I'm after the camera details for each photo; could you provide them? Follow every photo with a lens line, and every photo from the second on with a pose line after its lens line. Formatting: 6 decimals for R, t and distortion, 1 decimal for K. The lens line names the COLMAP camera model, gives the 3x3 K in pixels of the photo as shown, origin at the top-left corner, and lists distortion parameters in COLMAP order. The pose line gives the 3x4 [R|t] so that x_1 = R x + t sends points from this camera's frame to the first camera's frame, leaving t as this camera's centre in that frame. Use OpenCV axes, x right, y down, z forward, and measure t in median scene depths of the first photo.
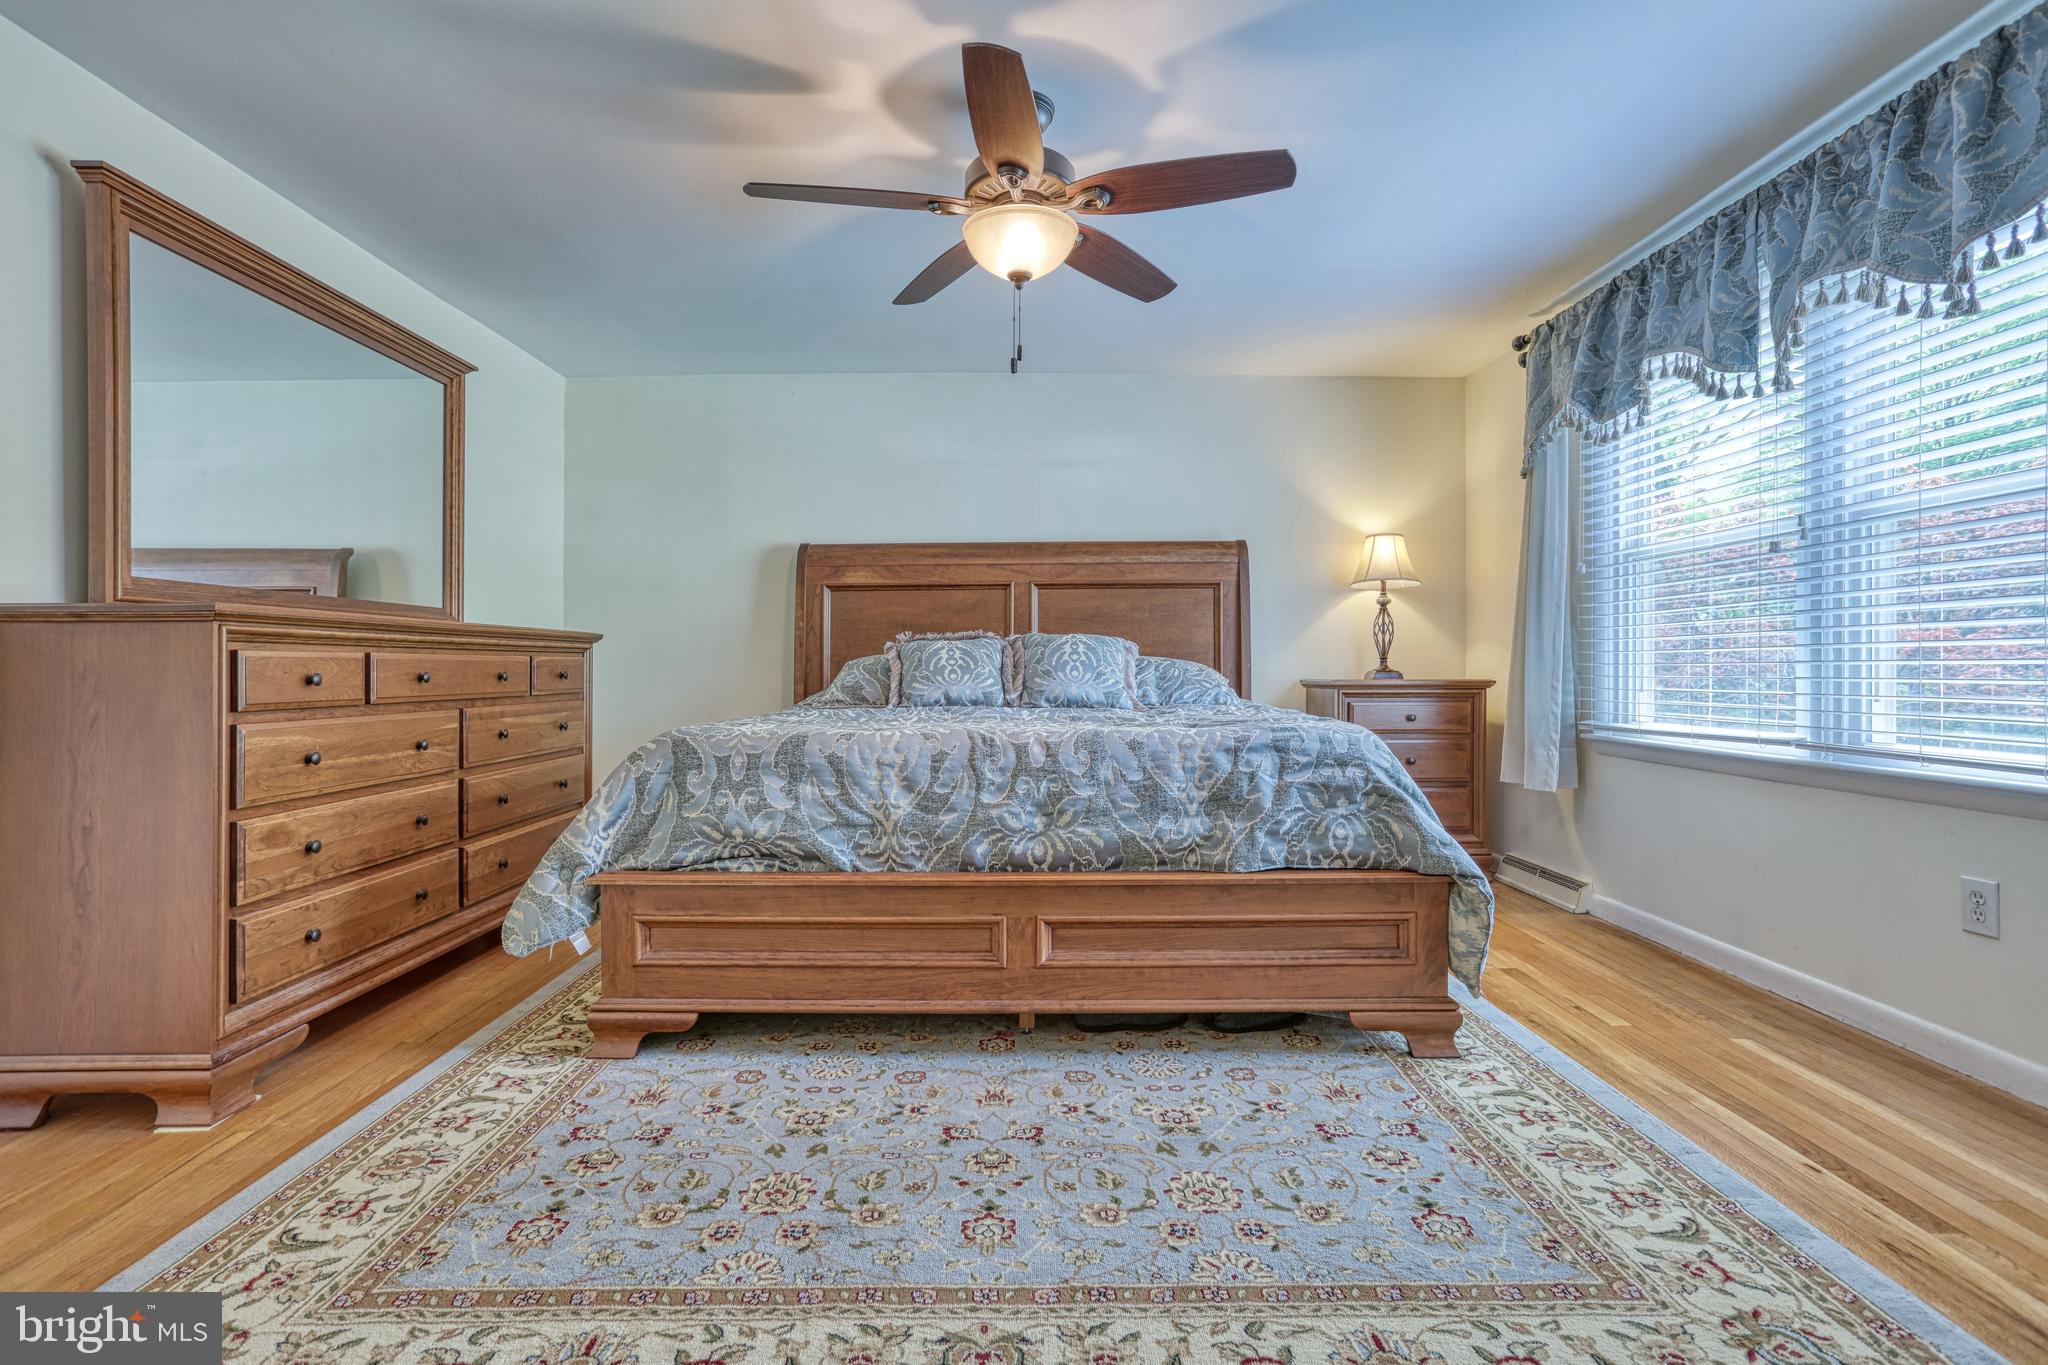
lens RADIAL K [[982.0, 0, 1018.8], [0, 982.0, 675.8], [0, 0, 1]] dist [-0.053573, 0.039698]
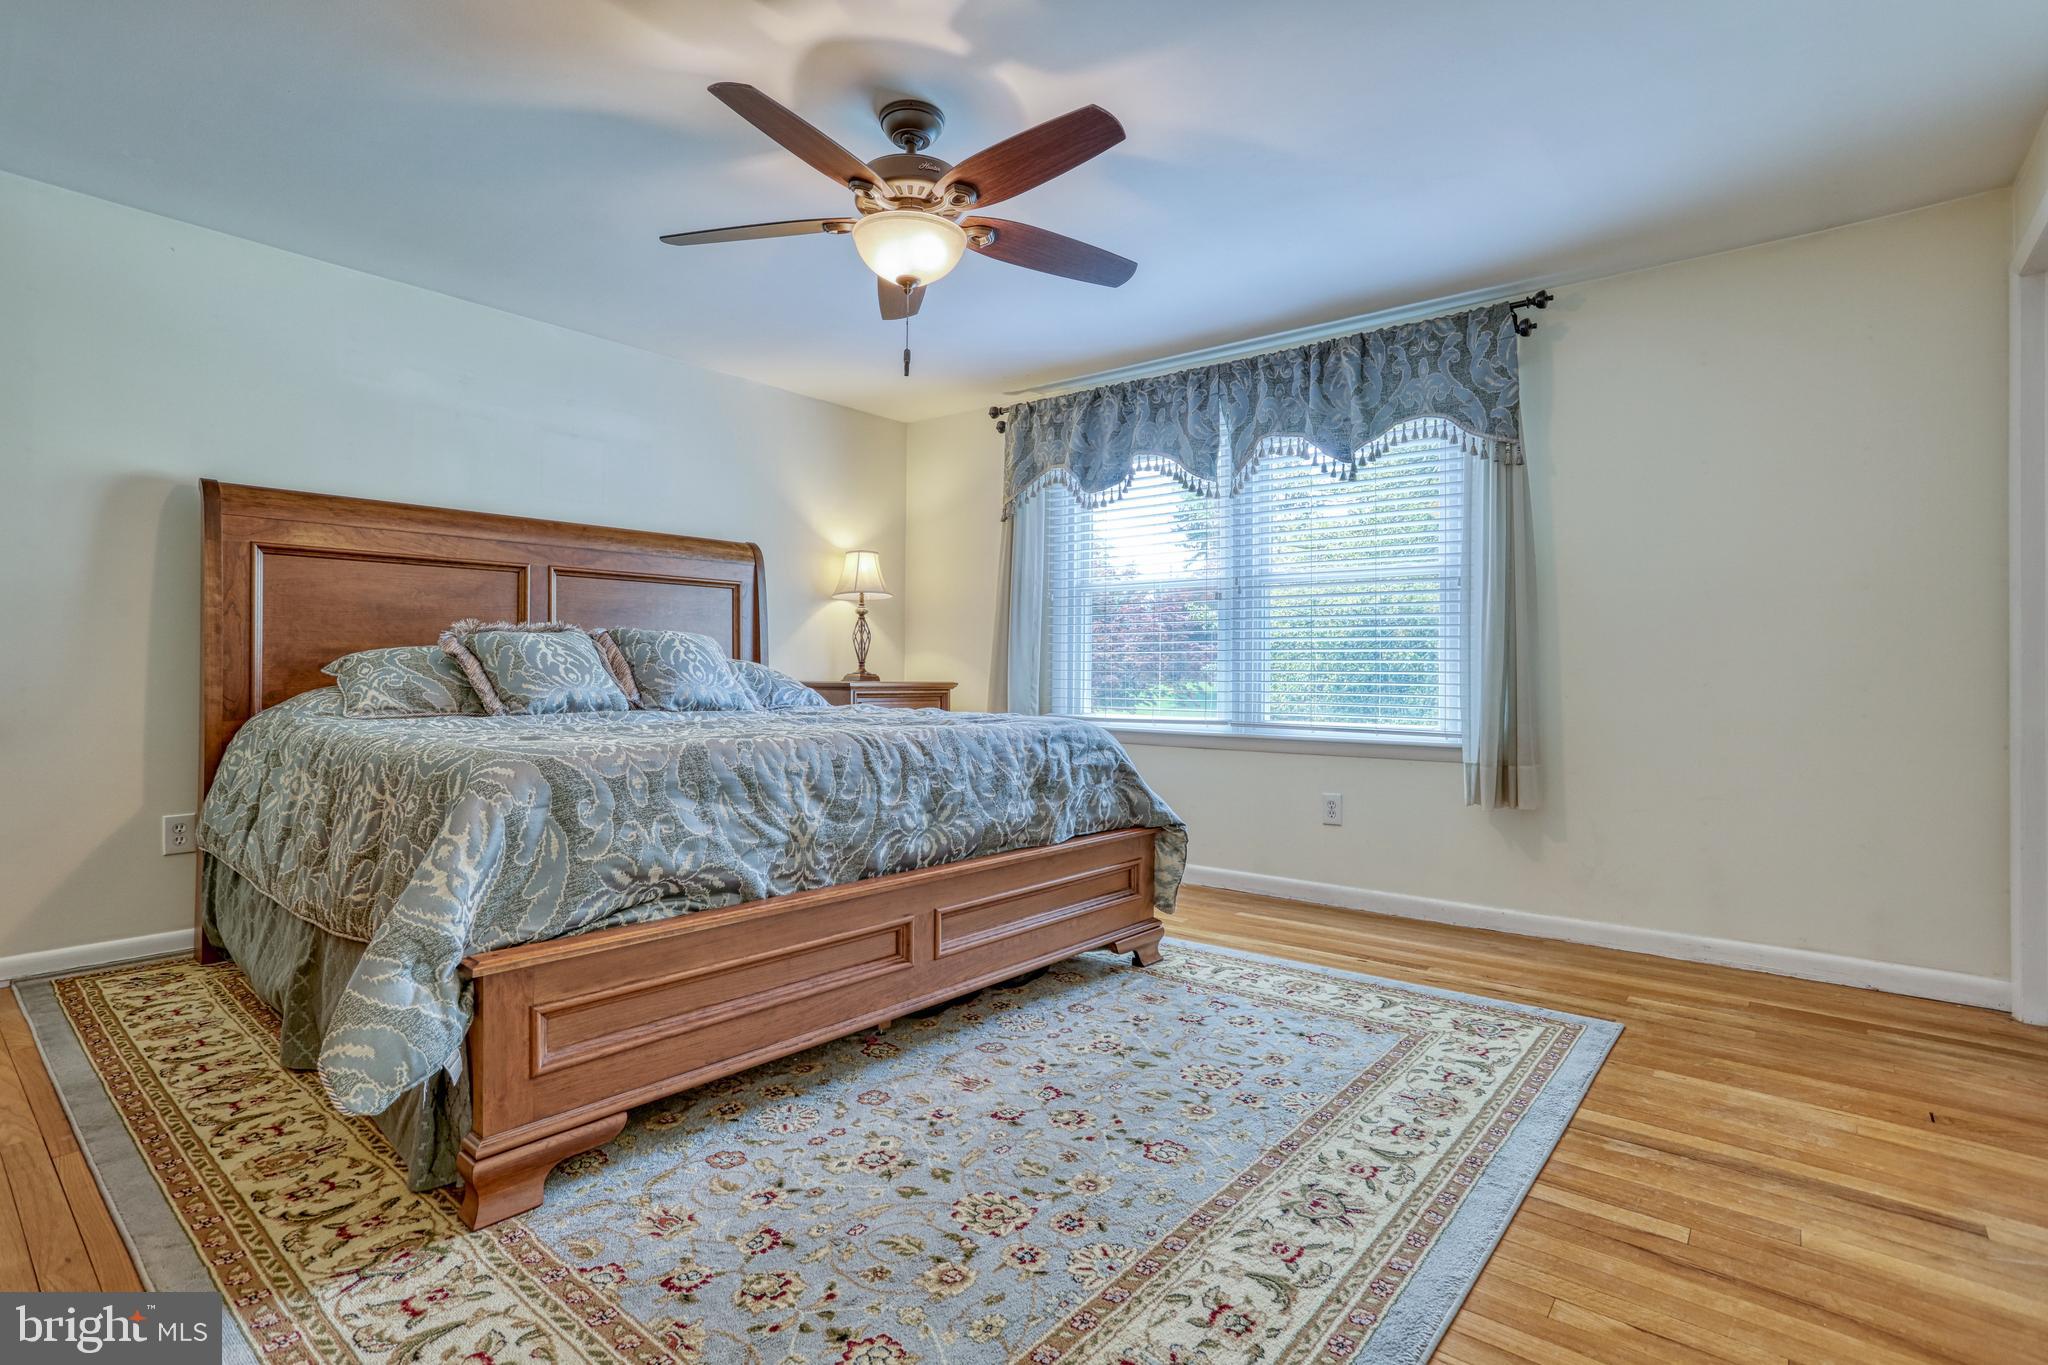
lens RADIAL K [[988.7, 0, 1024.0], [0, 988.7, 682.5], [0, 0, 1]] dist [-0.070838, 0.041103]
pose [[0.635730, 0.002481, 0.771908, -0.708864], [-0.005224, 0.999986, 0.001087, 0.004641], [-0.771894, -0.004724, 0.635733, 0.265457]]
